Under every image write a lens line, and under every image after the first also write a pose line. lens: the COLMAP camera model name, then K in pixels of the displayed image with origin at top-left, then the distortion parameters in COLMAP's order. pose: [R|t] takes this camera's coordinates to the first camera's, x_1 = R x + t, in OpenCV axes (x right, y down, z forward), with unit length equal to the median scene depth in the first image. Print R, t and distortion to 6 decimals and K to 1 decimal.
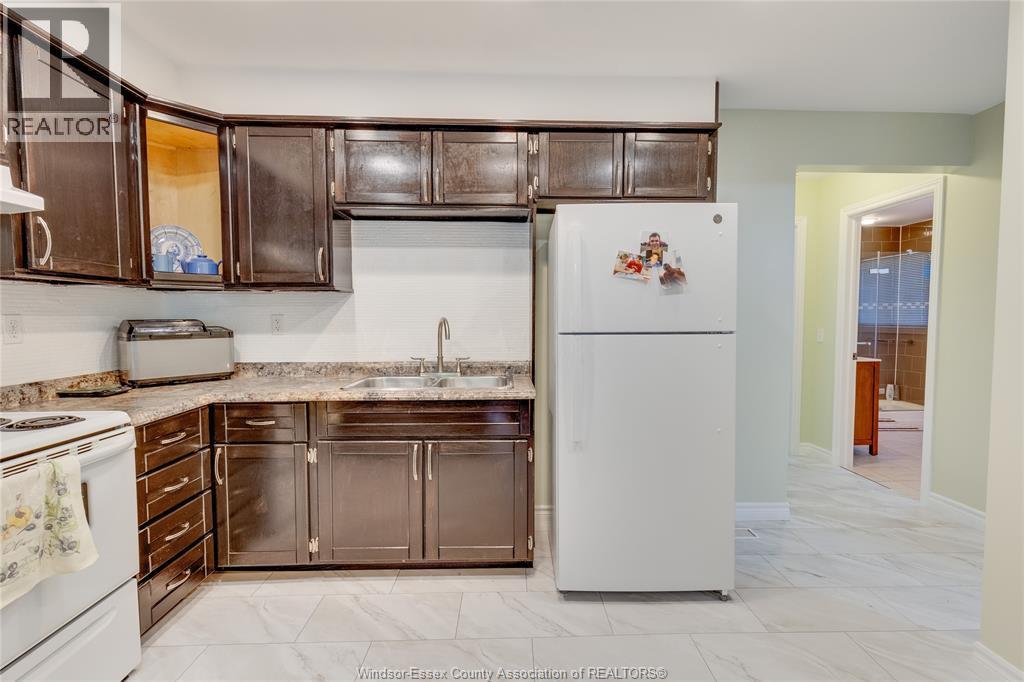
lens RADIAL K [[468.7, 0, 519.1], [0, 468.7, 335.4], [0, 0, 1]] dist [0.005749, -0.001522]
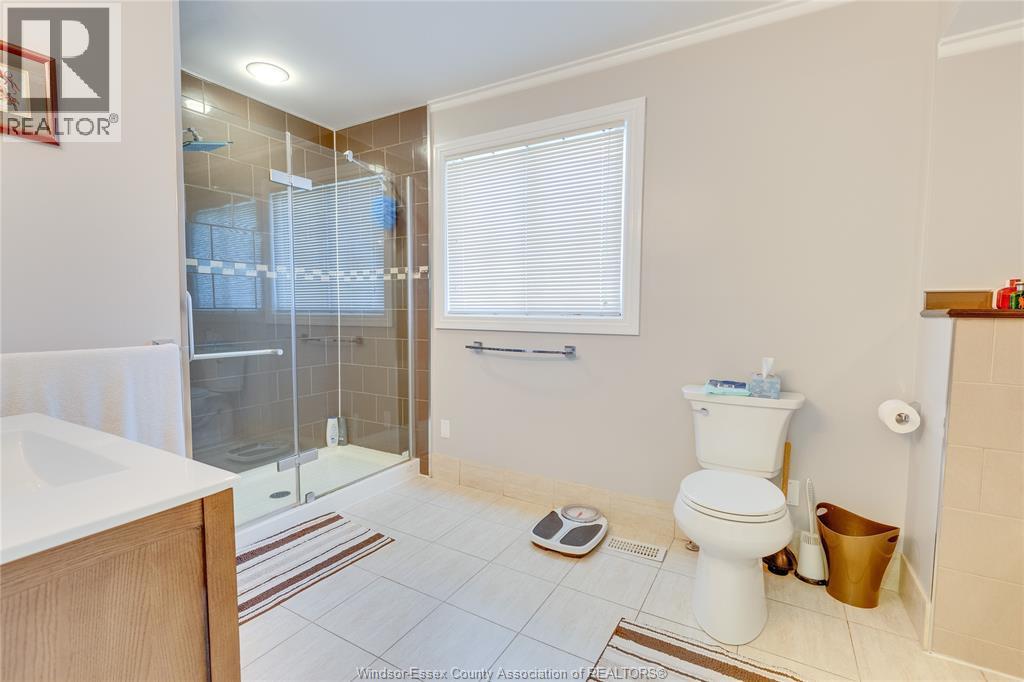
lens RADIAL K [[468.7, 0, 515.7], [0, 468.7, 343.0], [0, 0, 1]] dist [0.005749, -0.001522]
pose [[0.520368, -0.053260, 0.852280, 0.440464], [0.031091, 0.998573, 0.043419, -0.001271], [-0.853376, 0.003905, 0.521281, 0.533218]]
